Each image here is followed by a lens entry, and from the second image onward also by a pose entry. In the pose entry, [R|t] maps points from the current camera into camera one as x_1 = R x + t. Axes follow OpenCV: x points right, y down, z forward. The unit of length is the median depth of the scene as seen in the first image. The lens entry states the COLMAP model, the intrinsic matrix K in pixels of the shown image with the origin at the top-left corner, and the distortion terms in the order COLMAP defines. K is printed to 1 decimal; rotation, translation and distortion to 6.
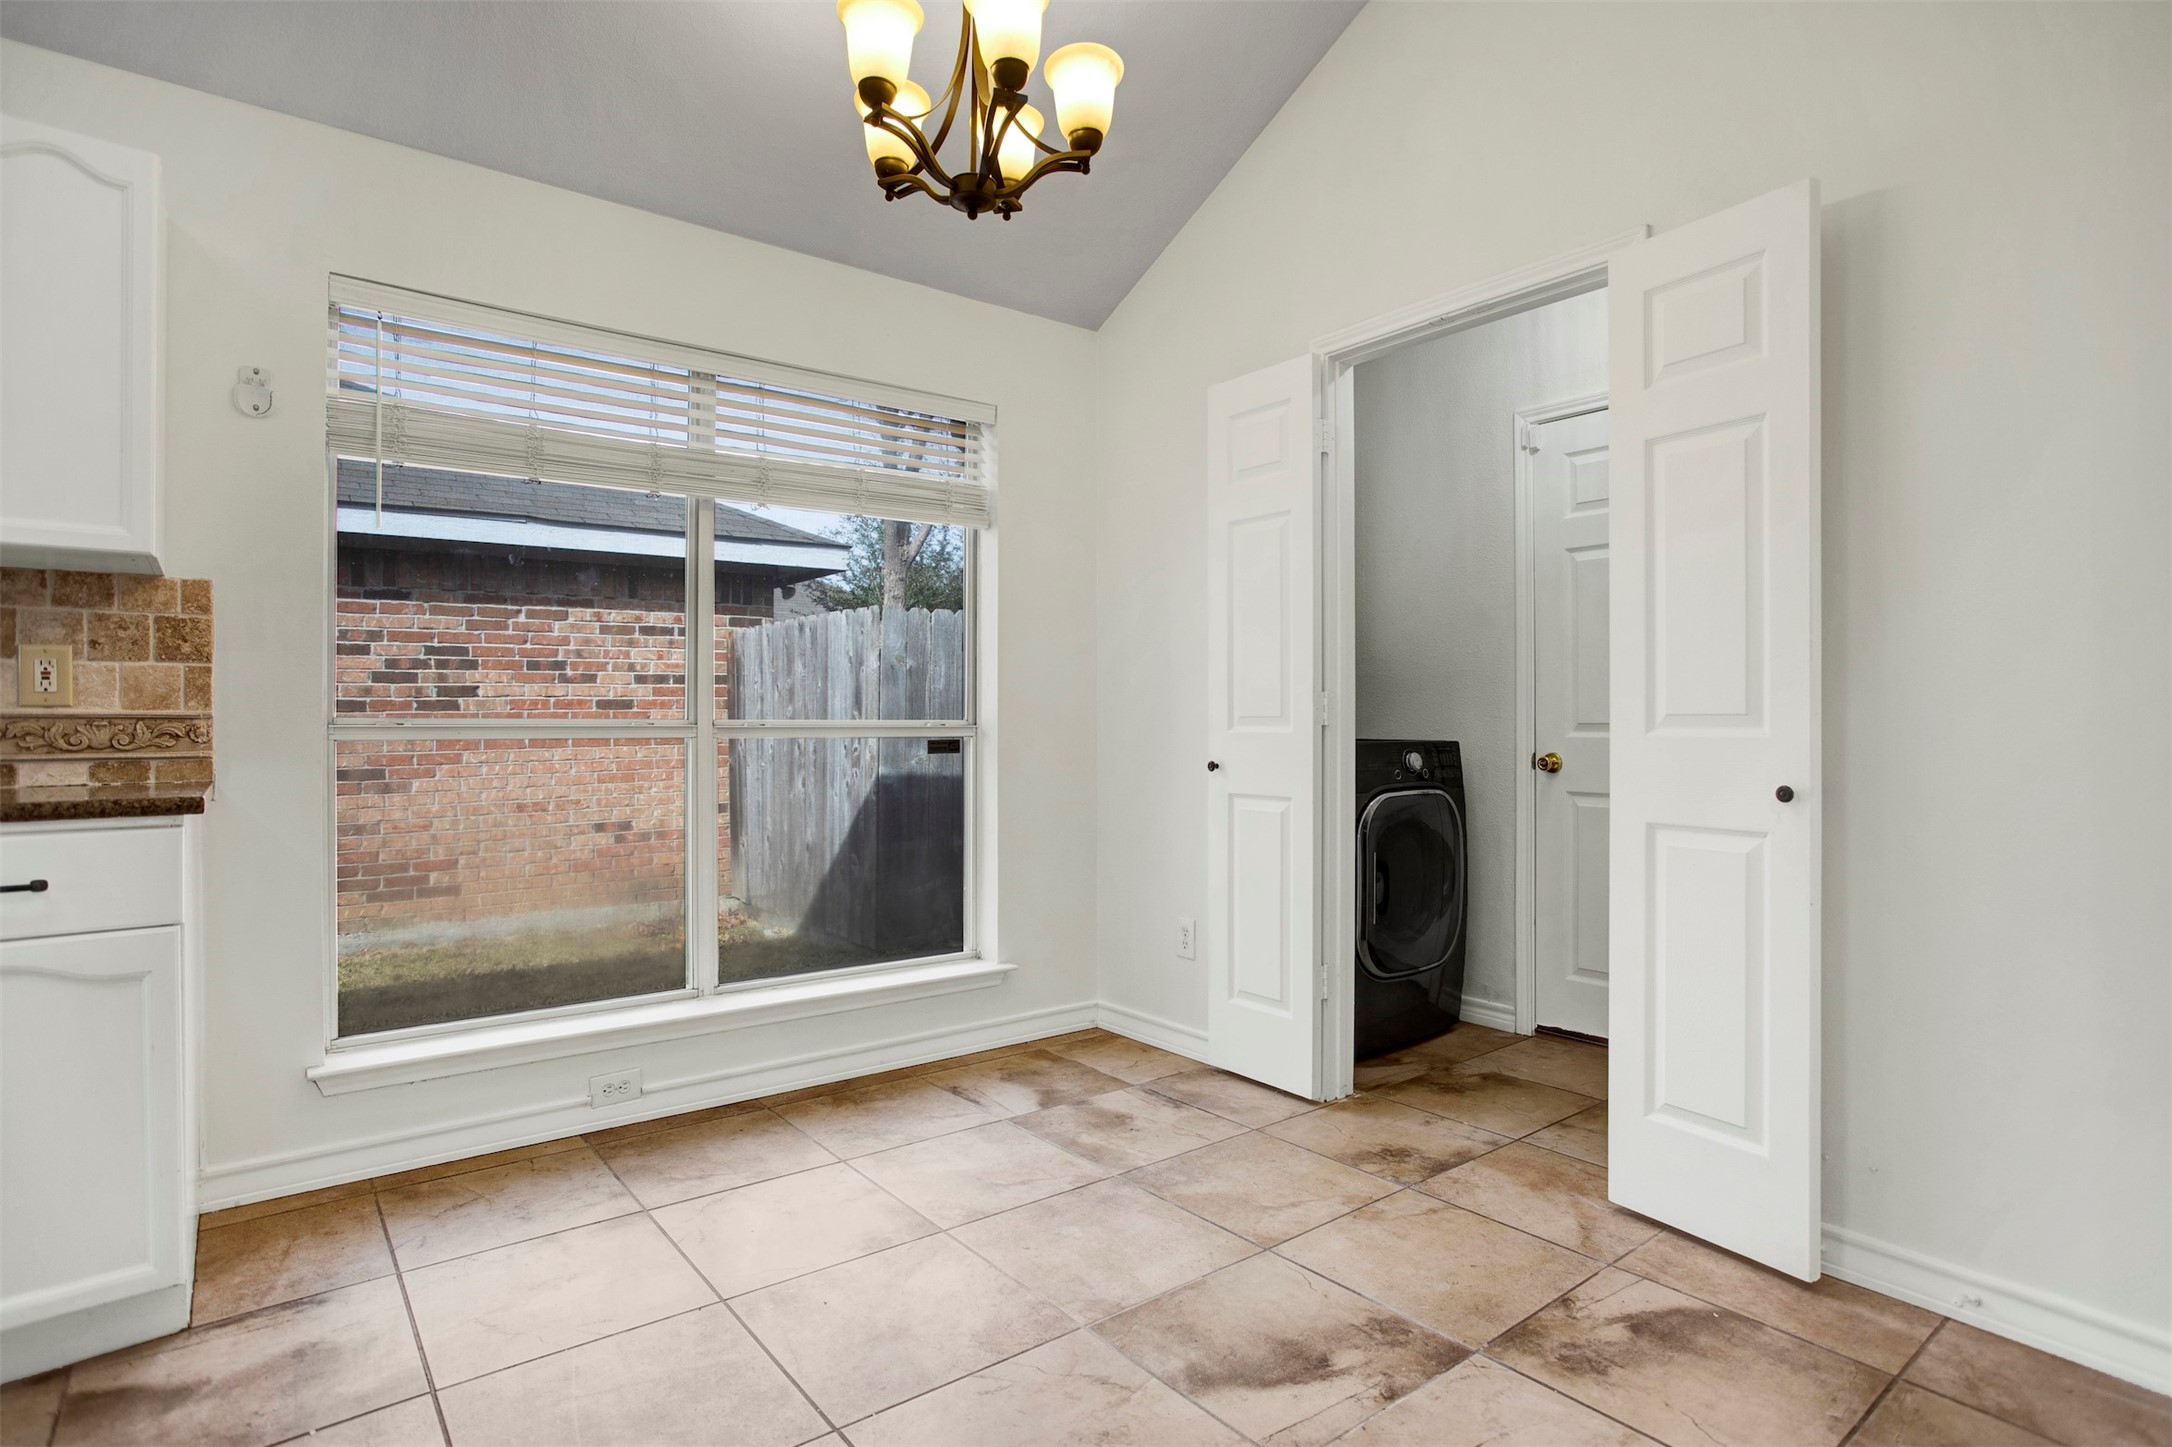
lens RADIAL K [[1101.6, 0, 1075.8], [0, 1101.6, 720.7], [0, 0, 1]] dist [-0.031888, 0.002839]
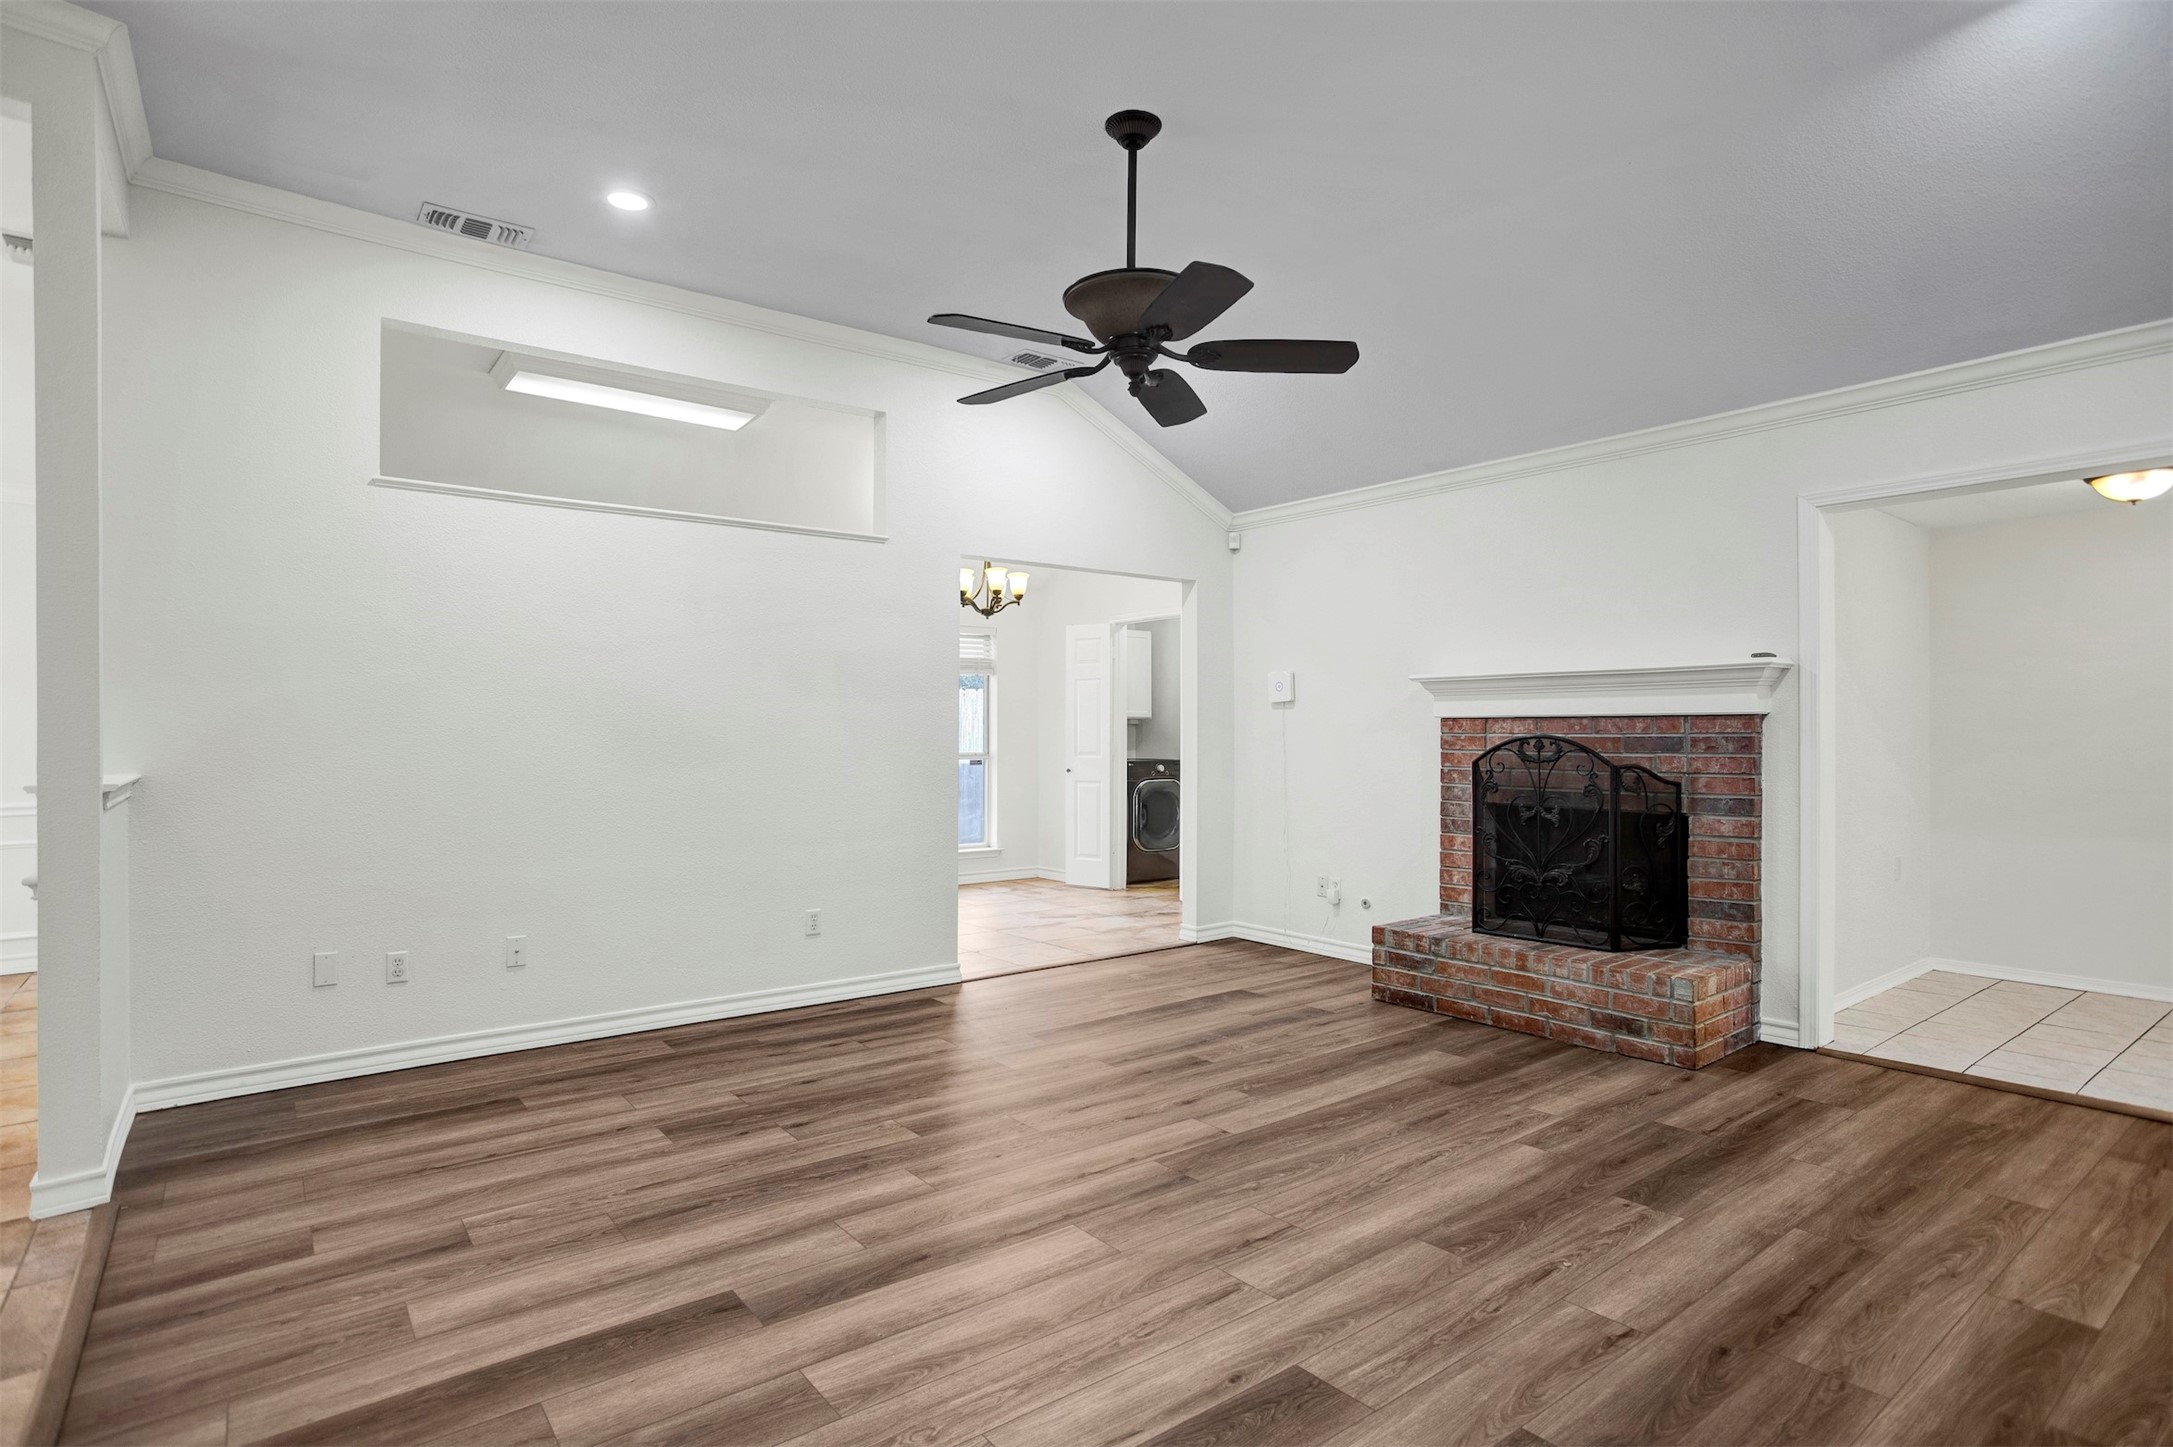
lens RADIAL K [[1102.2, 0, 1081.1], [0, 1102.2, 721.0], [0, 0, 1]] dist [-0.031888, 0.002839]
pose [[0.999988, -0.002715, -0.004031, 0.049089], [0.002743, 0.999972, 0.006980, -0.033061], [0.004012, -0.006991, 0.999968, -0.563868]]
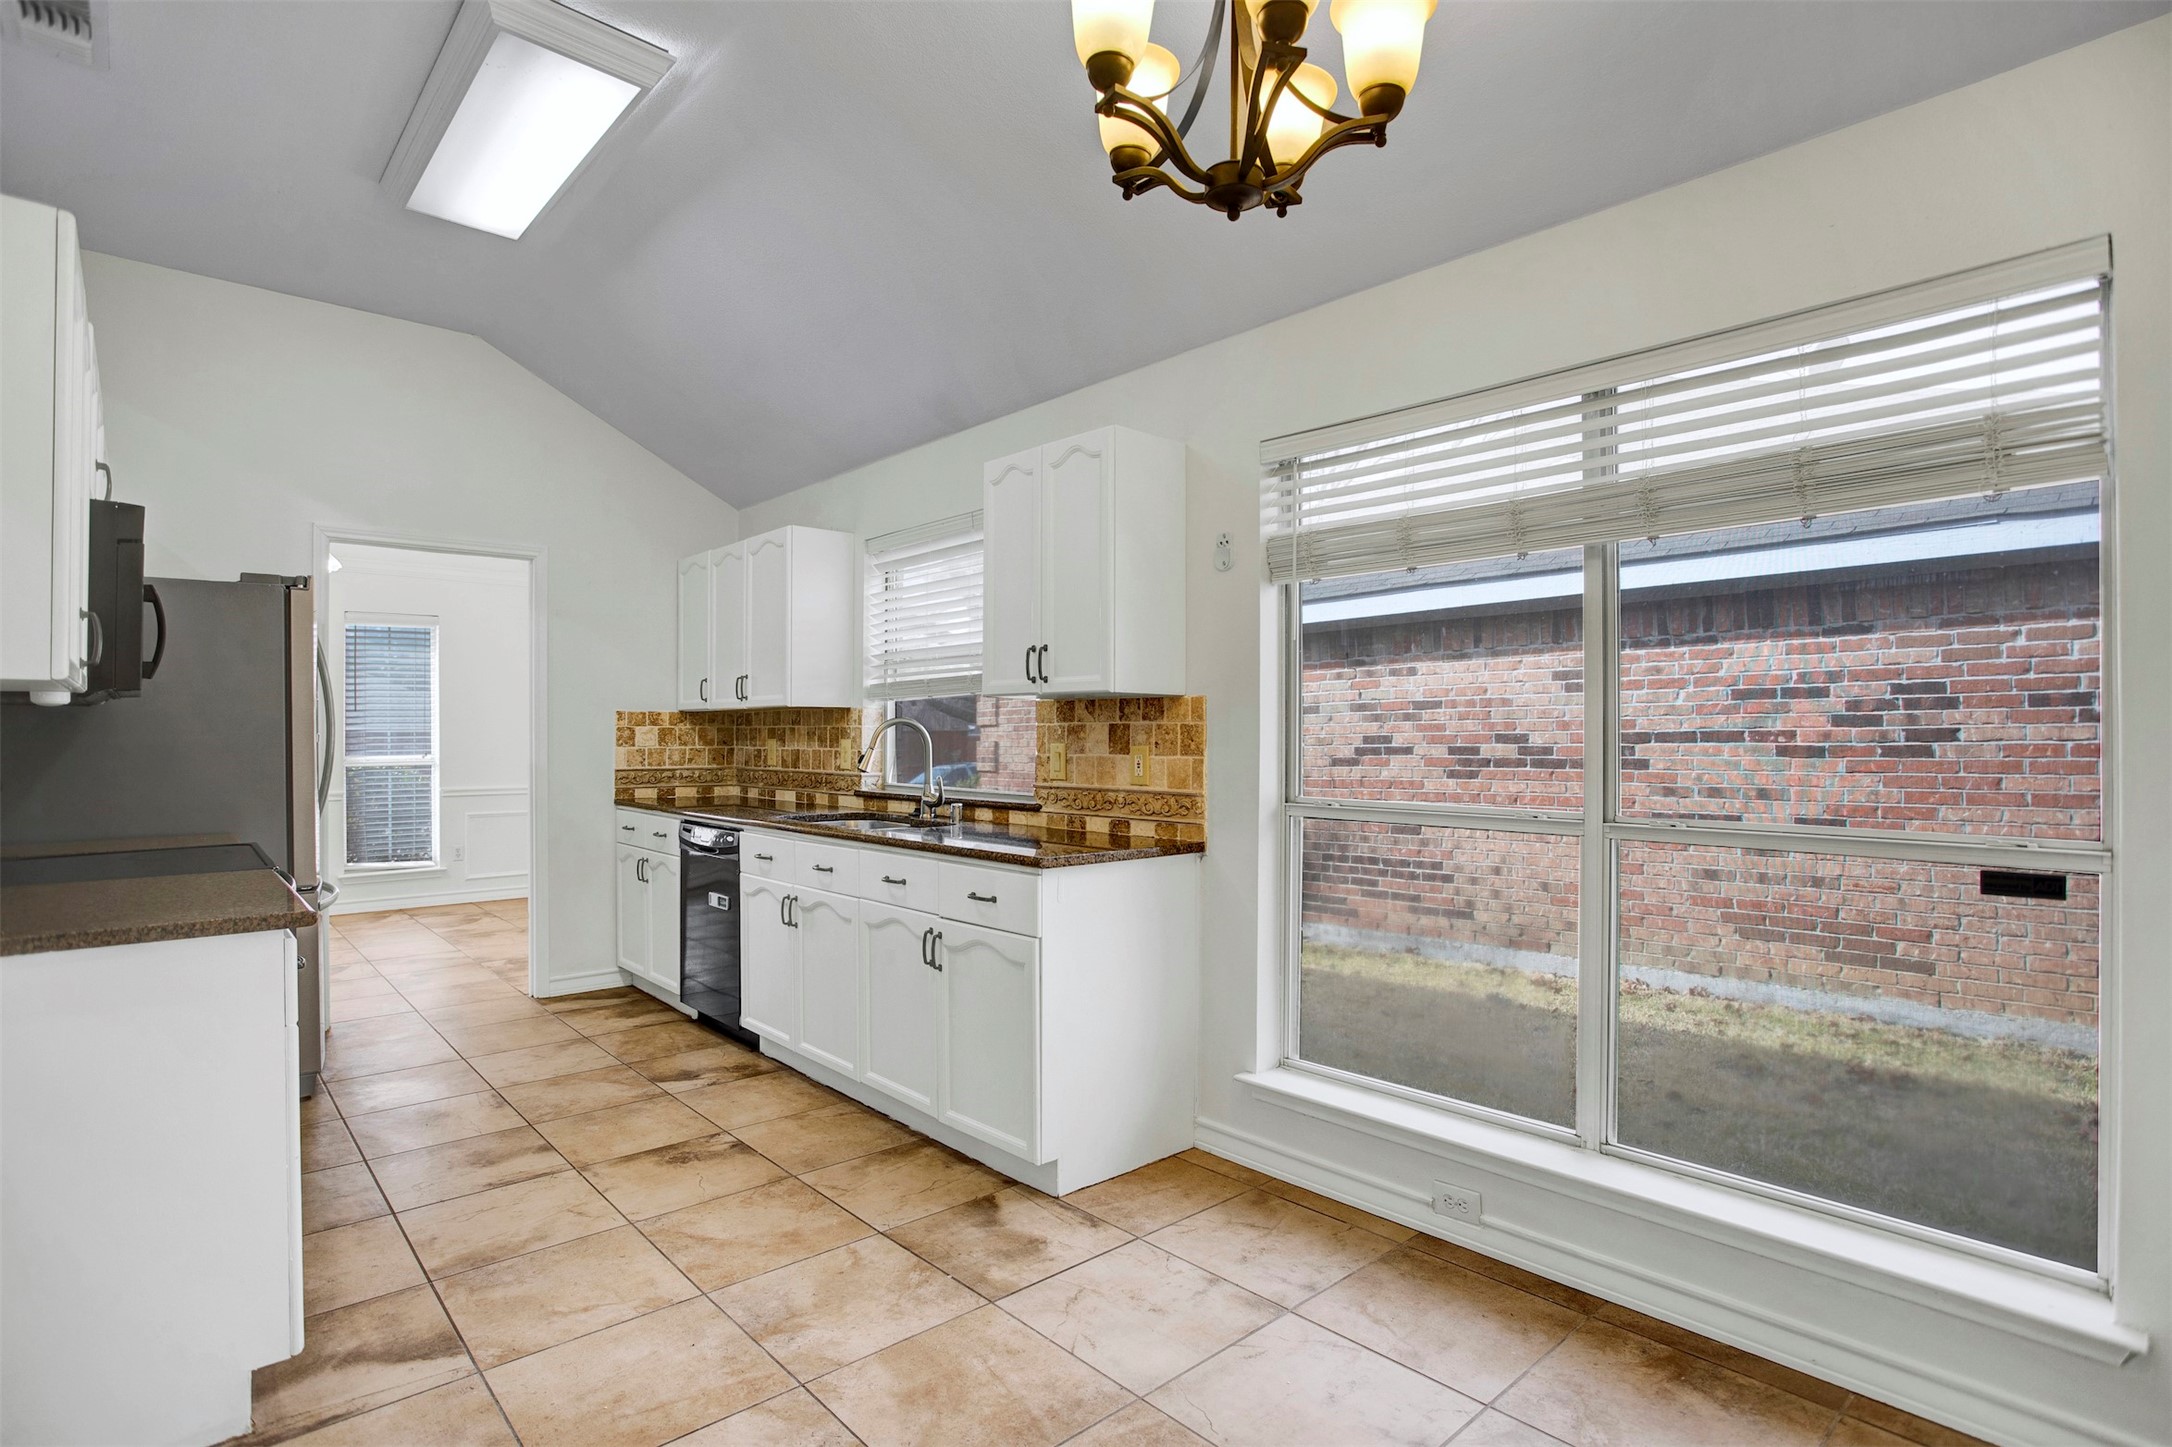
lens RADIAL K [[1101.6, 0, 1084.8], [0, 1101.6, 731.2], [0, 0, 1]] dist [-0.031888, 0.002839]
pose [[0.071684, 0.001364, -0.997426, 0.236180], [0.003146, 0.999994, 0.001594, -0.034707], [0.997422, -0.003252, 0.071679, 0.293477]]
